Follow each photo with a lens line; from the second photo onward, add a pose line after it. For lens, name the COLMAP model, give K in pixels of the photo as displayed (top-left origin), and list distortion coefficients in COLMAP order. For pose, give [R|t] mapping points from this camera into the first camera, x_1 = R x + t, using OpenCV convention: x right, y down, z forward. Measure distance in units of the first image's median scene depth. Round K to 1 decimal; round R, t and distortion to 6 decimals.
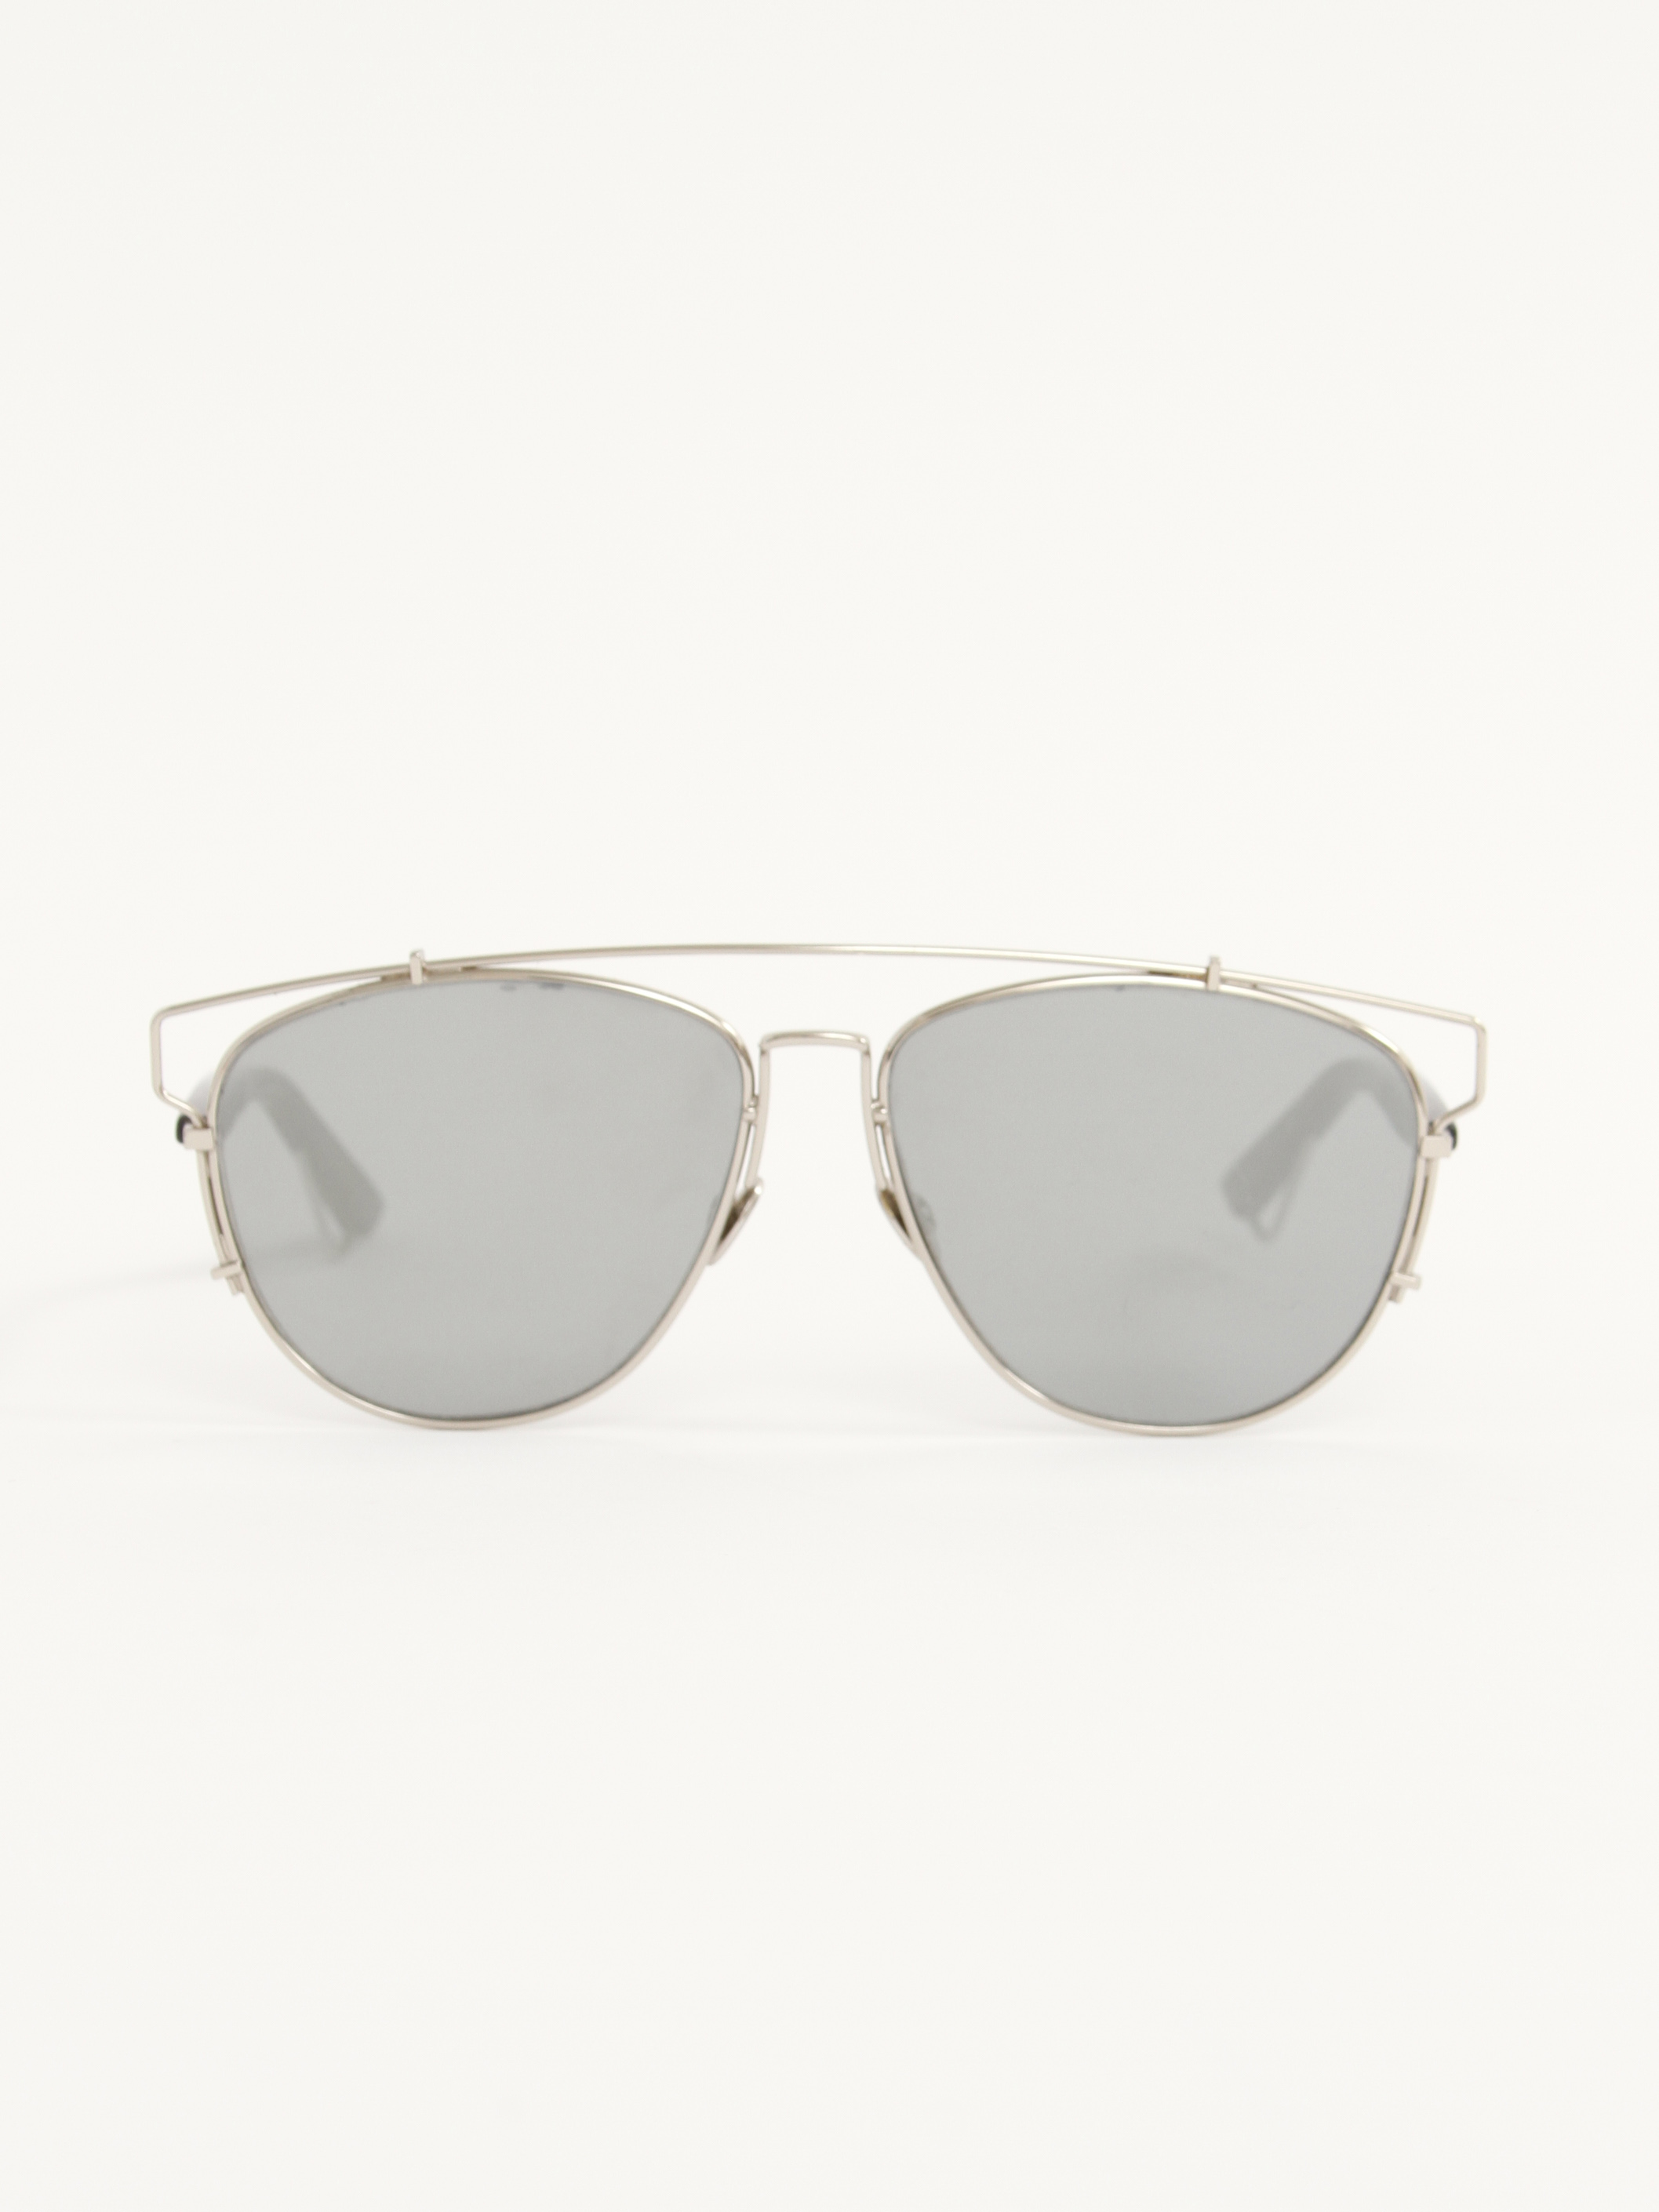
lens RADIAL K [[5304.1, 0, 831.1], [0, 5304.1, 1089.2], [0, 0, 1]] dist [-1.448807, 0.000000]
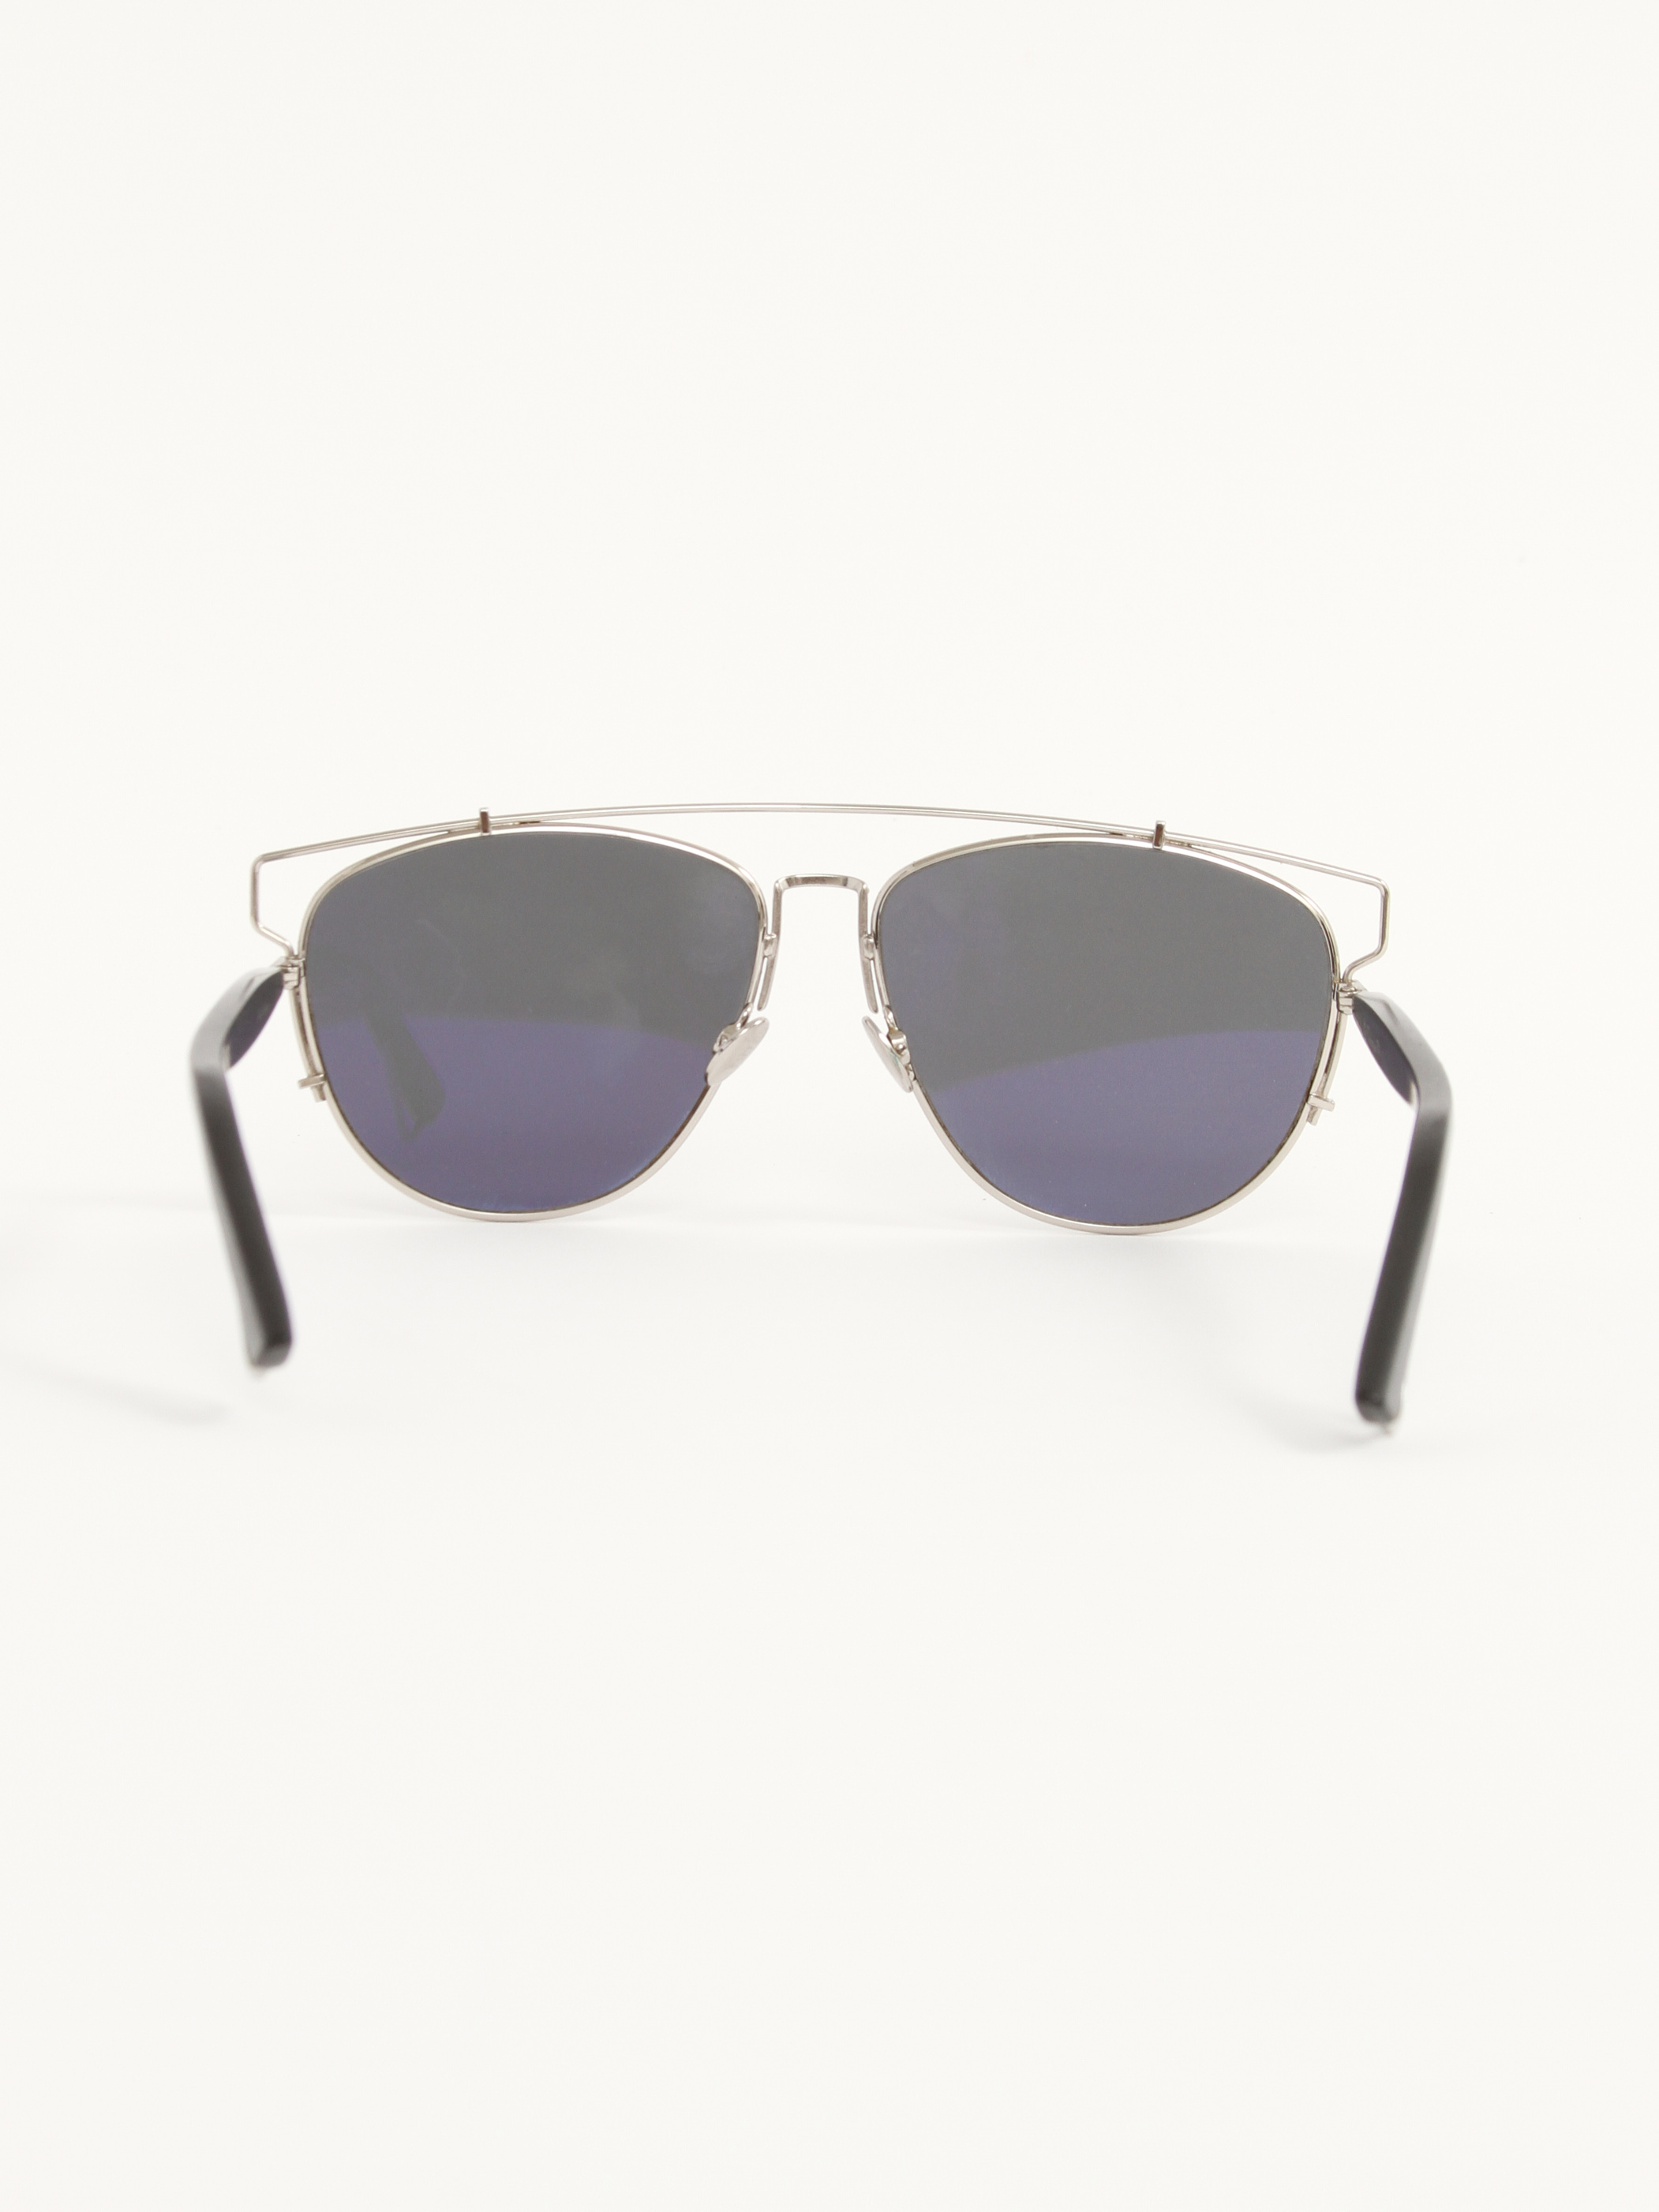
lens RADIAL K [[5304.5, 0, 828.5], [0, 5304.5, 1119.2], [0, 0, 1]] dist [-1.448807, 0.000000]
pose [[0.999787, 0.009412, 0.018395, -0.021438], [-0.009978, 0.999472, 0.030929, 0.005856], [-0.018094, -0.031106, 0.999352, -0.168823]]
